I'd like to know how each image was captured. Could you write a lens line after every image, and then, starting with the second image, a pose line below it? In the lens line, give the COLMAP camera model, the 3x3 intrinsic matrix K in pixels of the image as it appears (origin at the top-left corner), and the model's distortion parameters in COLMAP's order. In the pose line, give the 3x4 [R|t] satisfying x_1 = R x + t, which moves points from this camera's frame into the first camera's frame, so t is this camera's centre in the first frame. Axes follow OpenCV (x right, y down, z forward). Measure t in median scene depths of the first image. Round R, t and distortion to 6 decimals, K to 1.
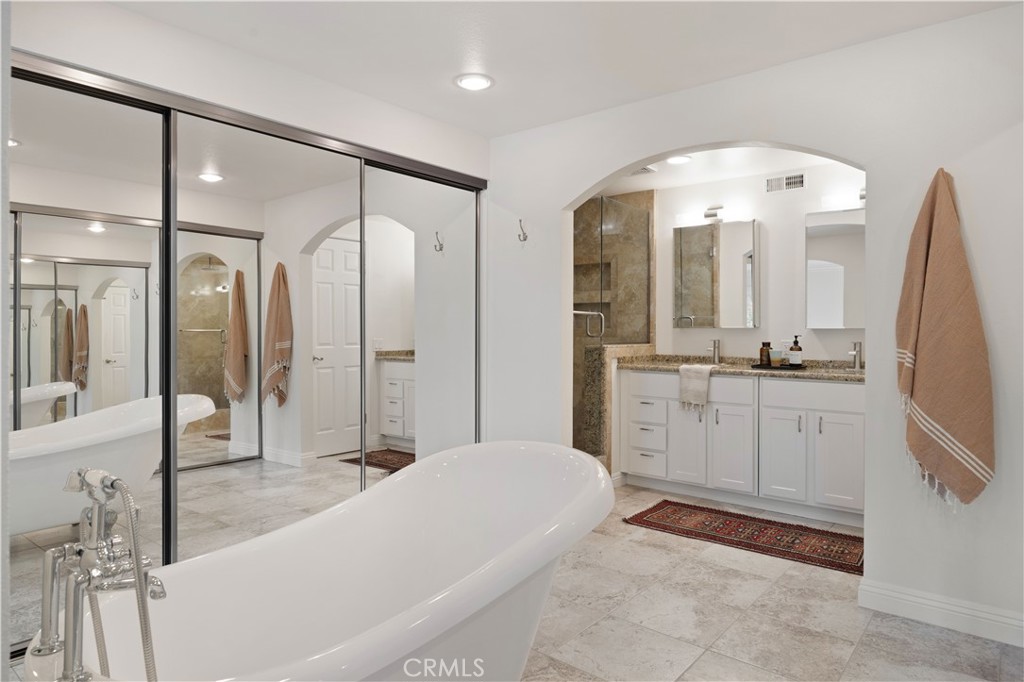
lens RADIAL K [[612.0, 0, 510.5], [0, 612.0, 330.6], [0, 0, 1]] dist [-0.005638, -0.001510]
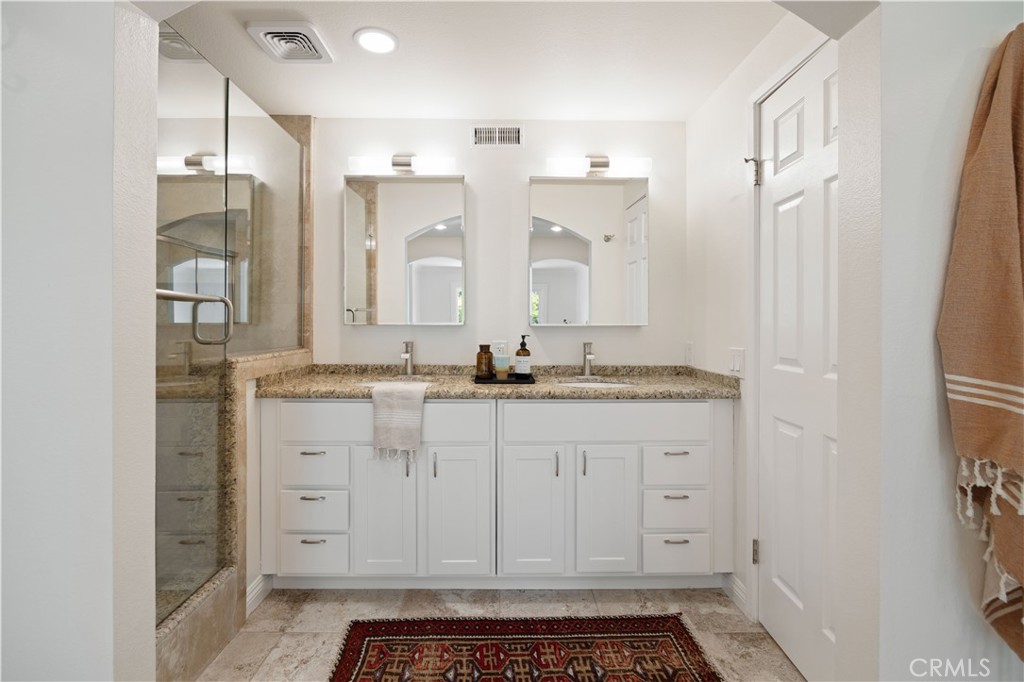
lens RADIAL K [[483.2, 0, 505.1], [0, 483.2, 324.3], [0, 0, 1]] dist [-0.018151, 0.000709]
pose [[0.754456, 0.001079, 0.656350, 0.063018], [-0.002296, 0.999997, 0.000995, -0.005786], [-0.656347, -0.002258, 0.754456, 0.561367]]
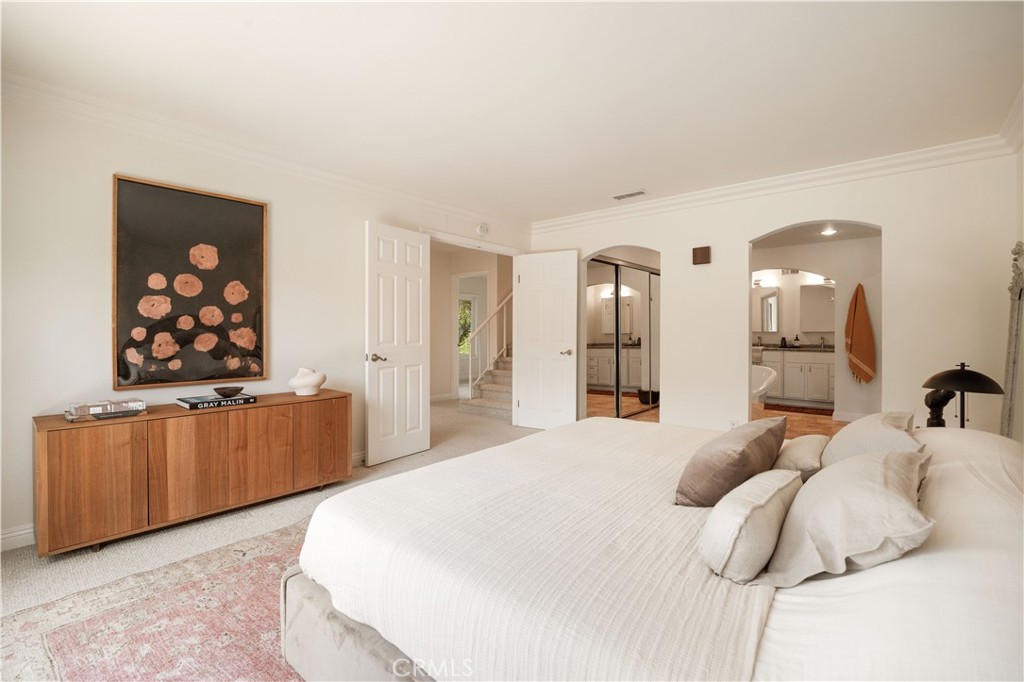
lens RADIAL K [[466.3, 0, 516.0], [0, 466.3, 336.4], [0, 0, 1]] dist [-0.000509, 0.000057]
pose [[0.999962, -0.007165, 0.005063, -0.667932], [0.007126, 0.999946, 0.007554, -0.006754], [-0.005117, -0.007518, 0.999959, -0.866806]]
